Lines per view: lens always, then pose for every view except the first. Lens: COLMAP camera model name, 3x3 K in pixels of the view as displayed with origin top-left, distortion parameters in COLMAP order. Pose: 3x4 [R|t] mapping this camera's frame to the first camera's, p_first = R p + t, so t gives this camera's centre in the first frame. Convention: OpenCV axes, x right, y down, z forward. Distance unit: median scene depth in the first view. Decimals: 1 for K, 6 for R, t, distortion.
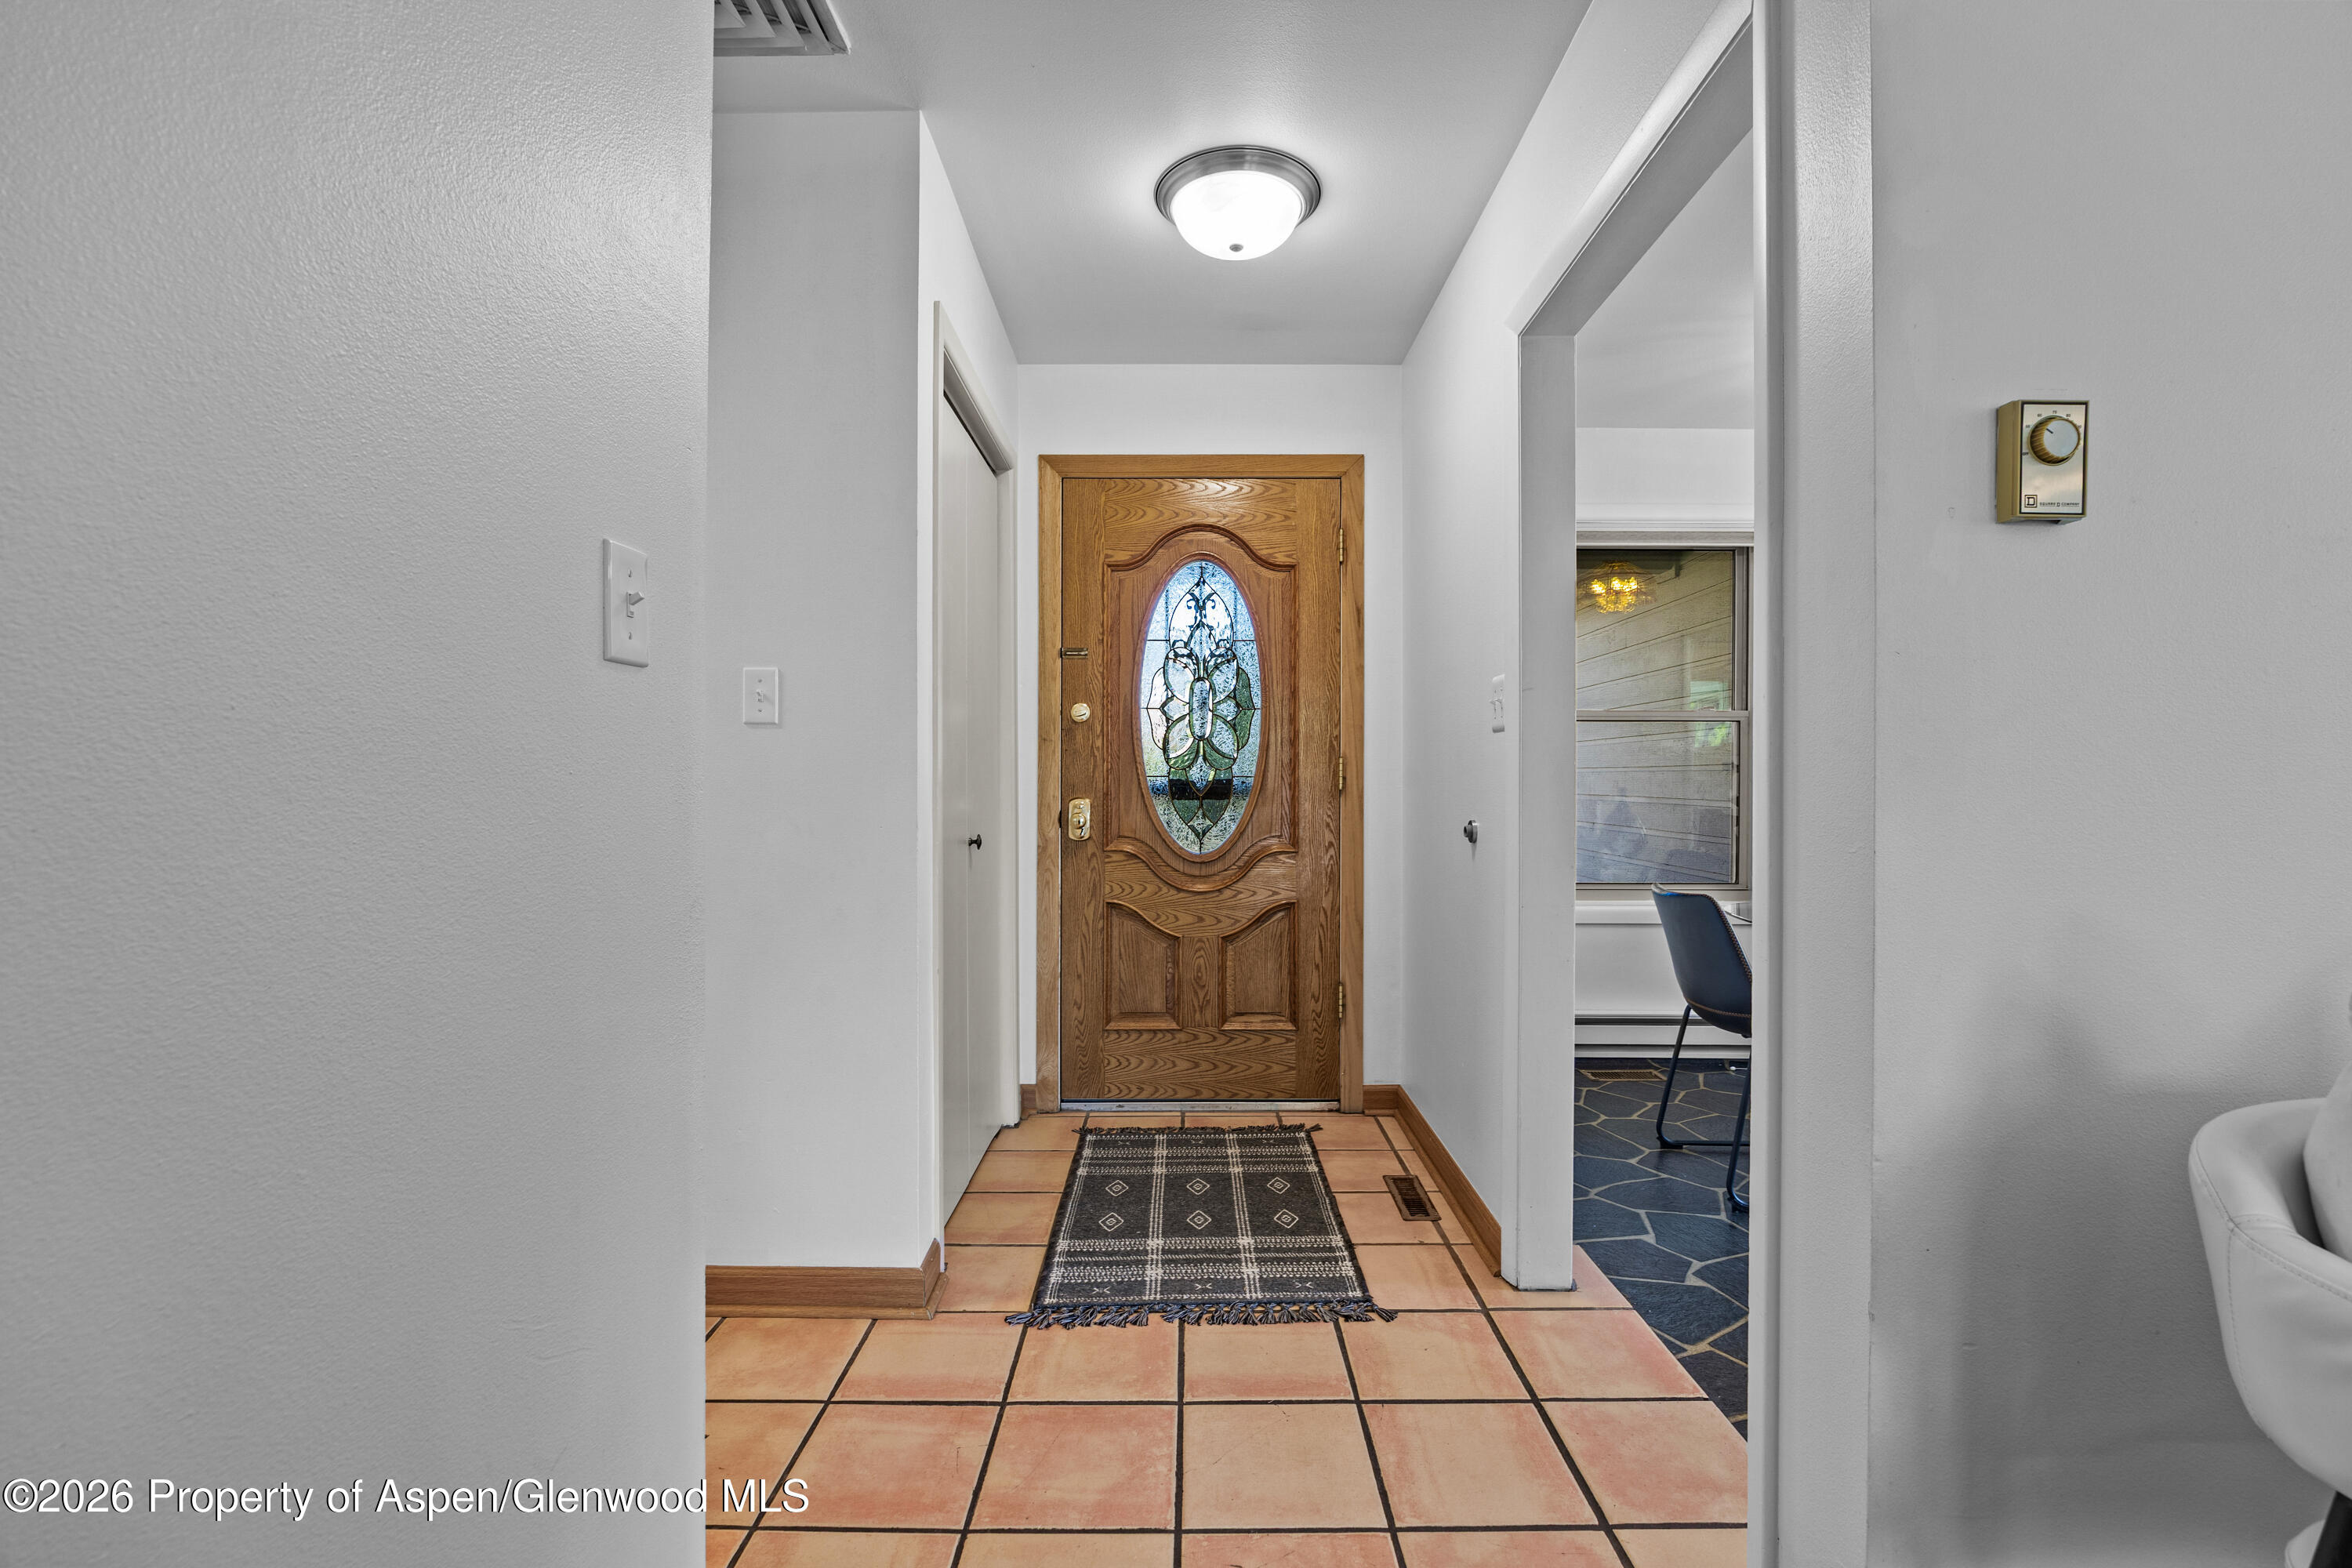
lens RADIAL K [[1050.2, 0, 1175.3], [0, 1050.2, 784.8], [0, 0, 1]] dist [-0.003454, 0.000031]
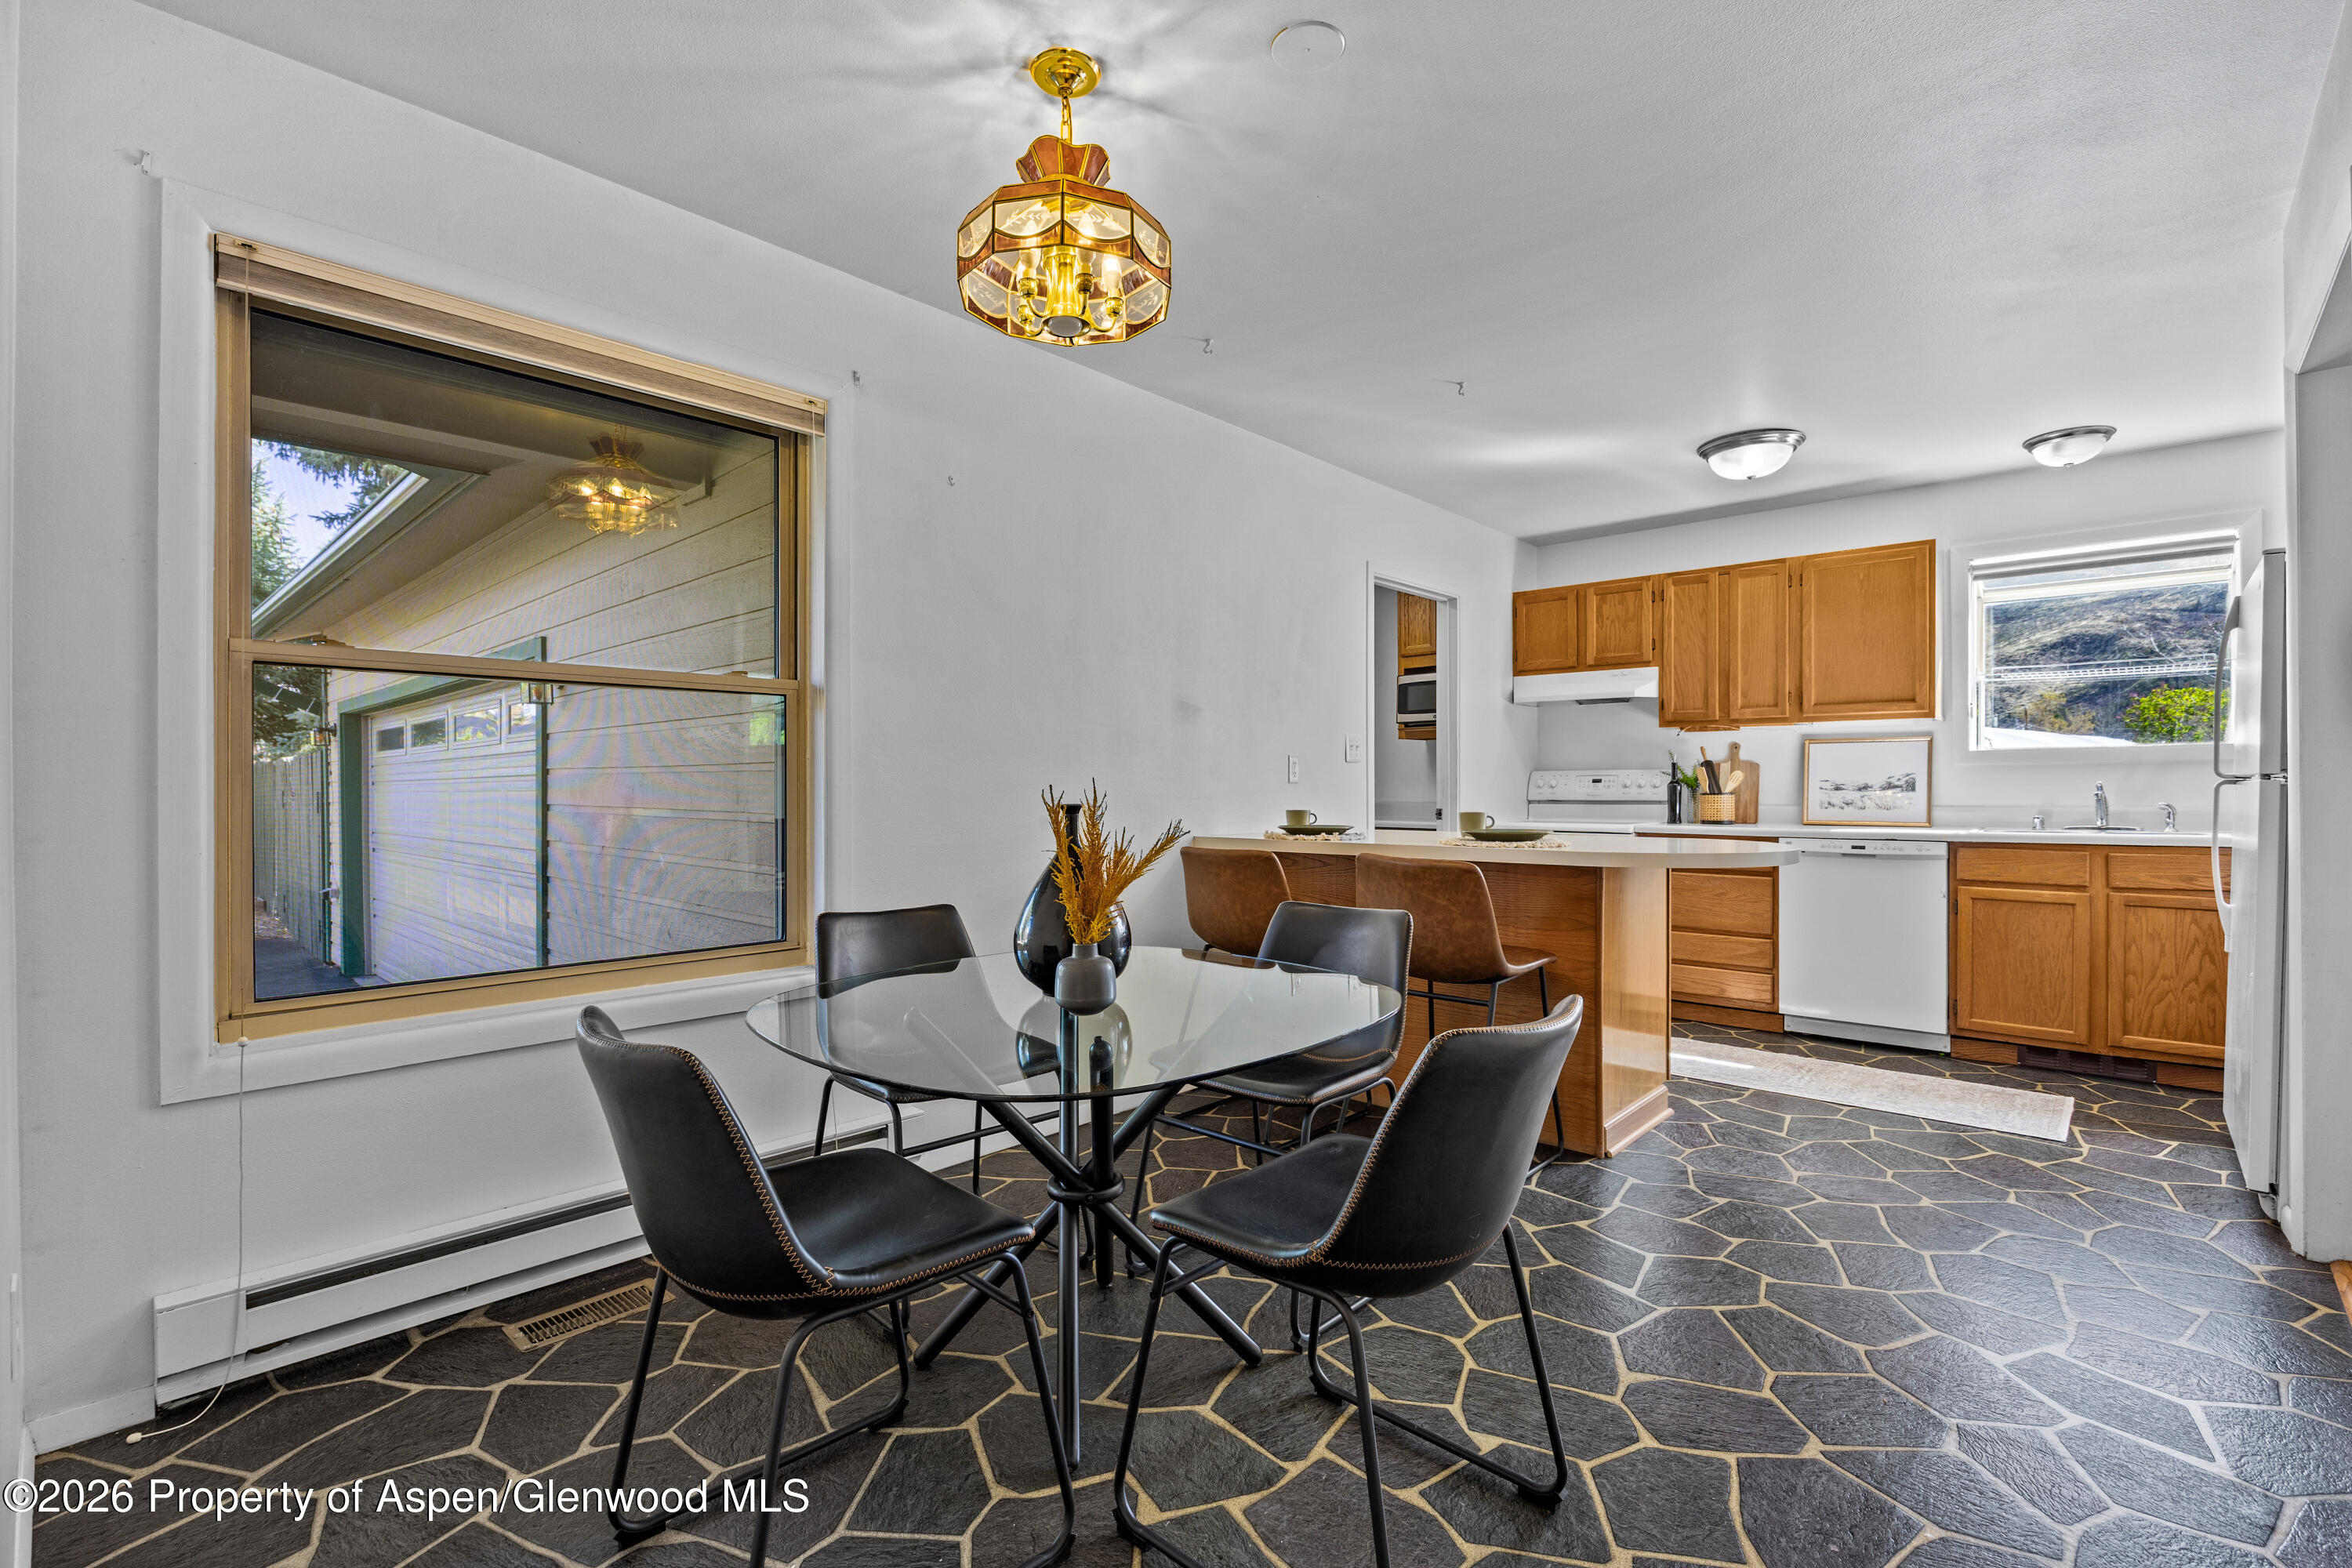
lens RADIAL K [[1050.2, 0, 1172.1], [0, 1050.2, 786.5], [0, 0, 1]] dist [-0.003454, 0.000031]
pose [[0.669654, -0.007229, 0.742638, 0.161531], [0.013073, 0.999912, -0.002055, 0.001940], [-0.742558, 0.011085, 0.669690, 0.299440]]
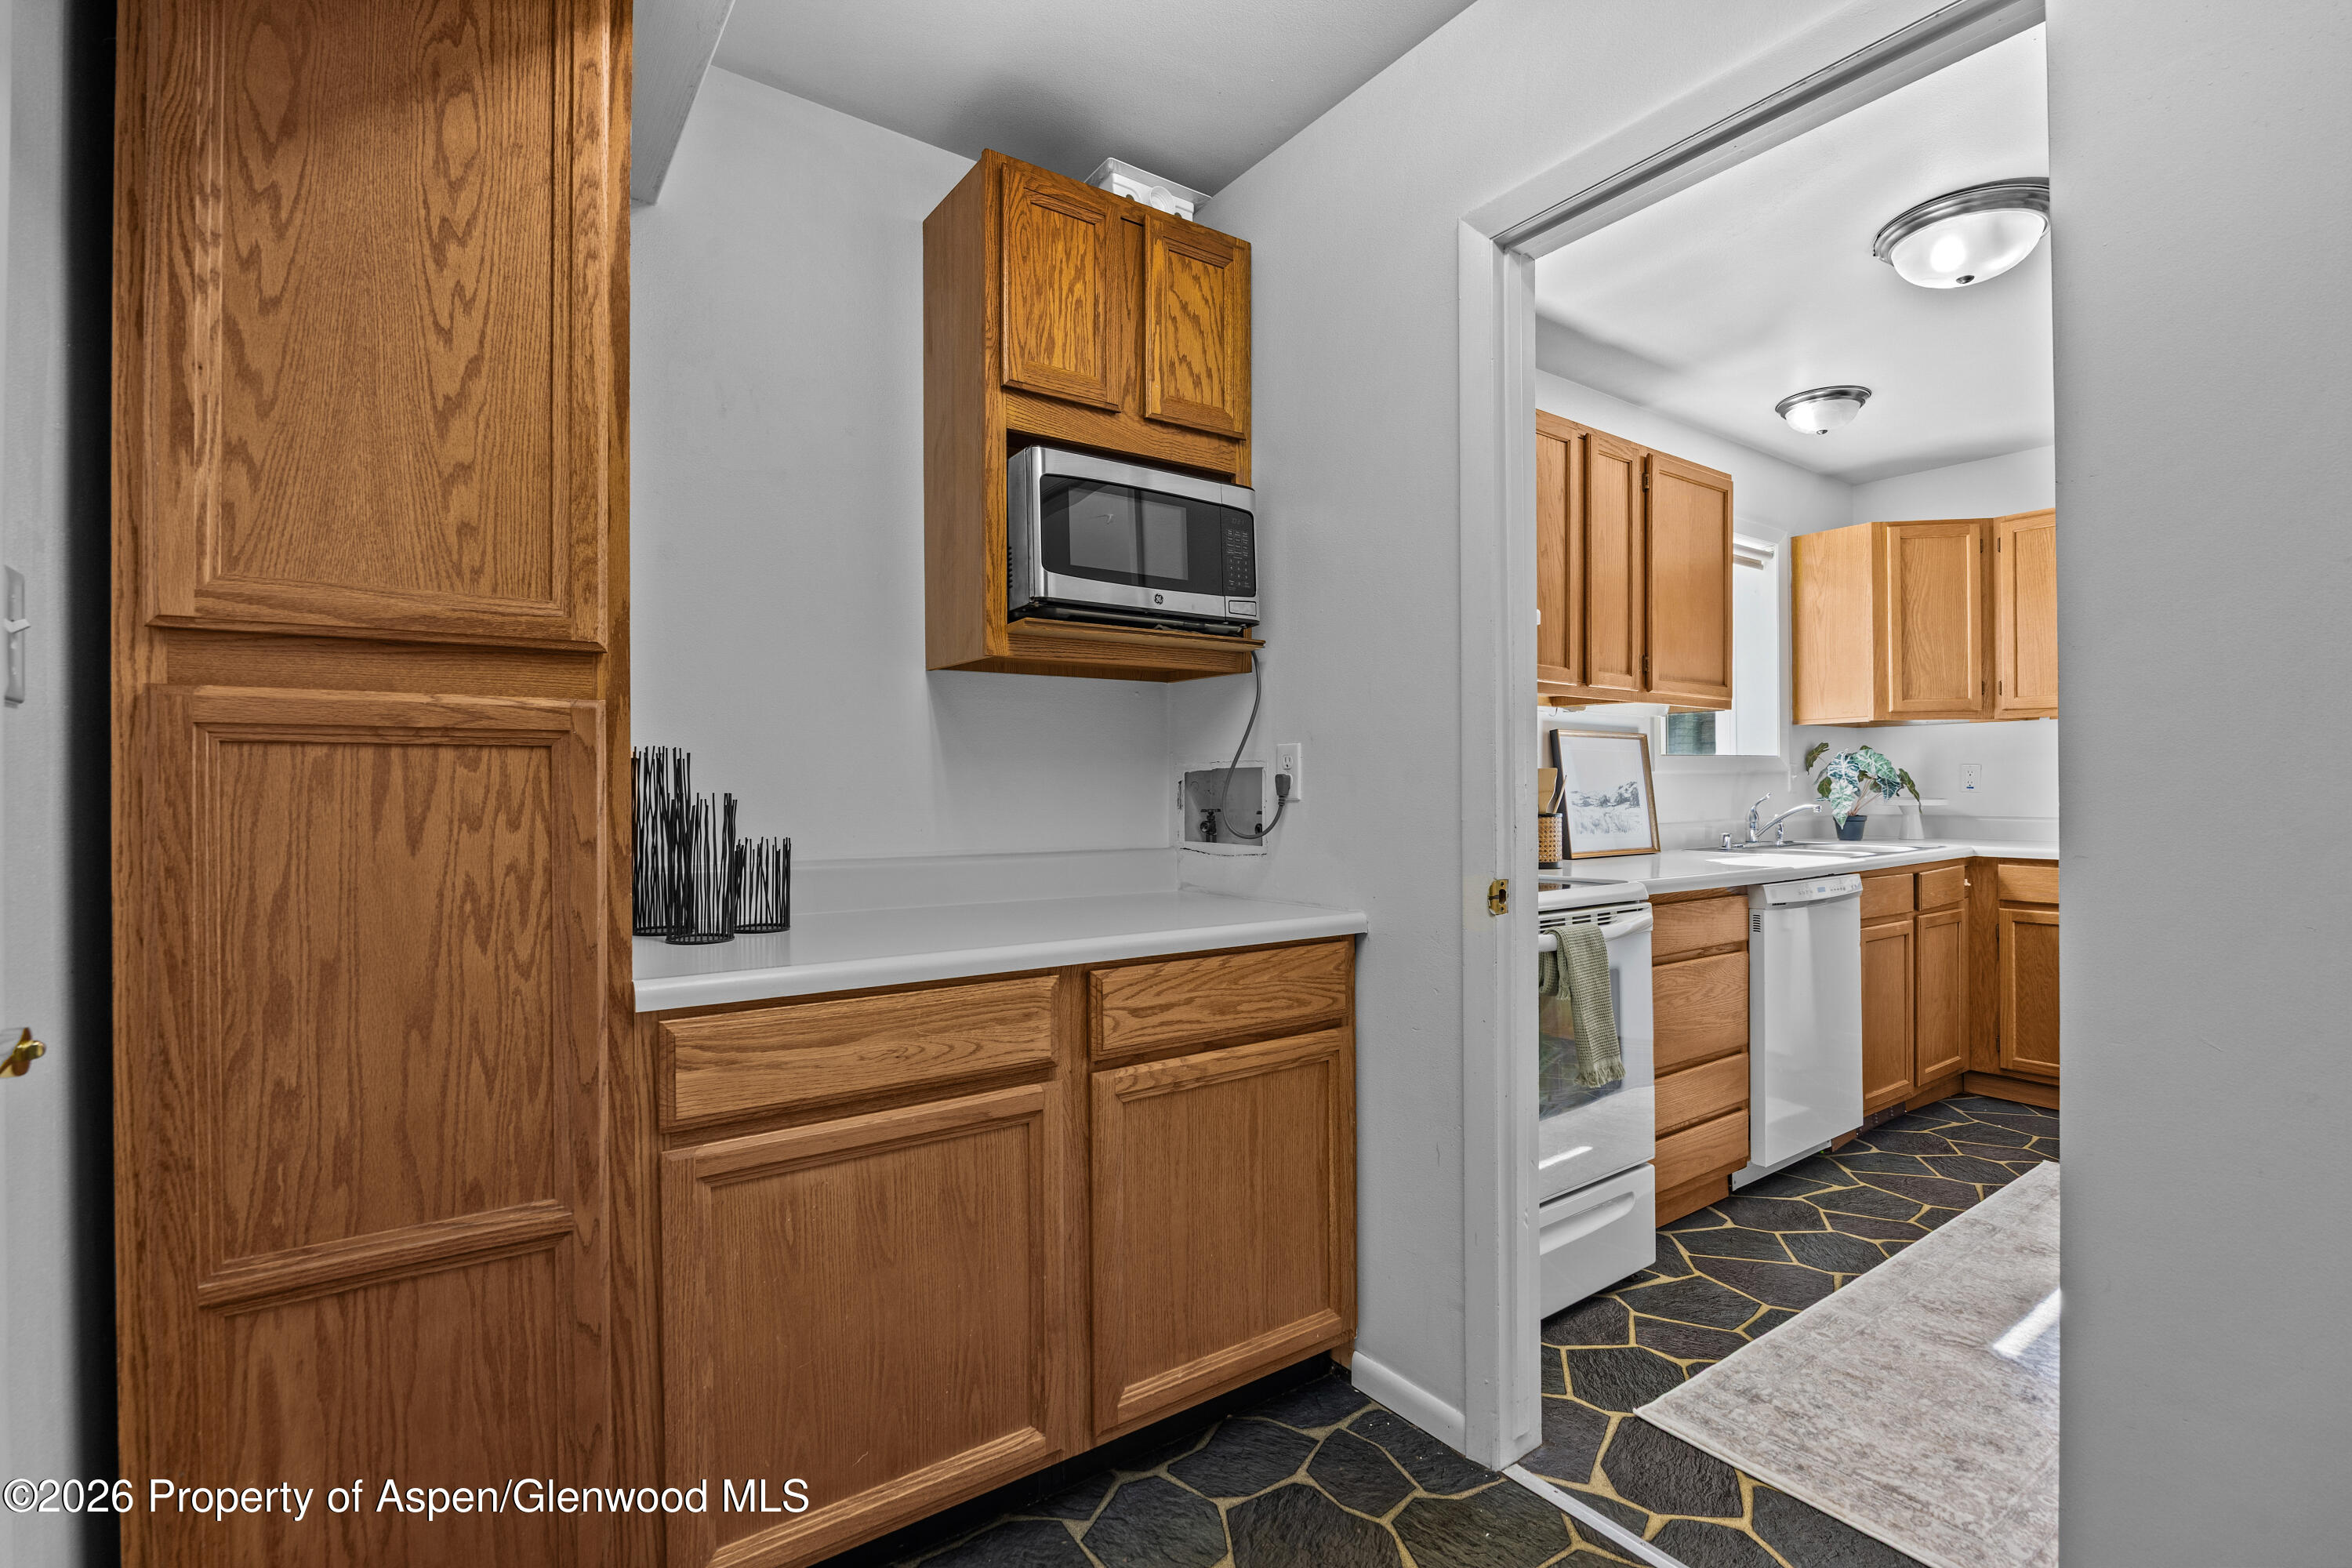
lens RADIAL K [[1050.2, 0, 1188.6], [0, 1050.2, 784.1], [0, 0, 1]] dist [-0.003454, 0.000031]
pose [[-0.581467, 0.000472, 0.813570, 0.617683], [0.011990, 0.999896, 0.007990, -0.005927], [-0.813482, 0.014401, -0.581412, 0.785646]]
